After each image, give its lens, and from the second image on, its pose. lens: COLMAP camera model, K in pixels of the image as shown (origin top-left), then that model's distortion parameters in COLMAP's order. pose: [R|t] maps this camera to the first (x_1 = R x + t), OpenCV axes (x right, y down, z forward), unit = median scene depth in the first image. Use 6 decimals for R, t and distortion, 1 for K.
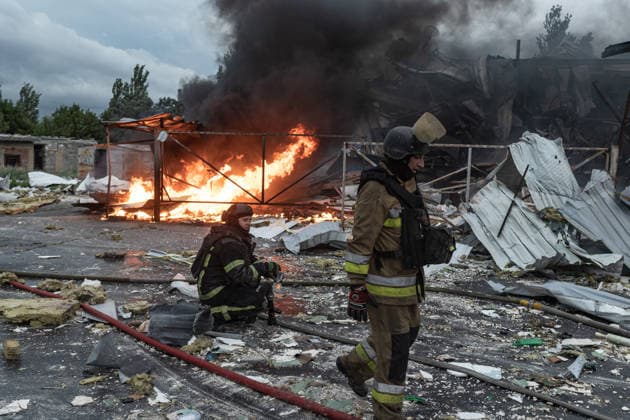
lens RADIAL K [[596.2, 0, 324.2], [0, 596.2, 211.3], [0, 0, 1]] dist [0.006515, 0.006179]
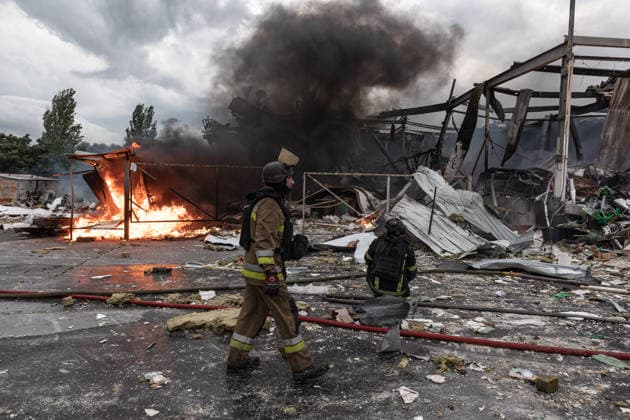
lens RADIAL K [[425.6, 0, 315.0], [0, 425.6, 210.0], [0, 0, 1]] dist [0.003498, 0.000770]
pose [[0.910751, -0.035392, 0.411437, -0.534959], [0.046174, 0.998801, -0.016293, -0.019103], [-0.410367, 0.033837, 0.911292, 0.147747]]
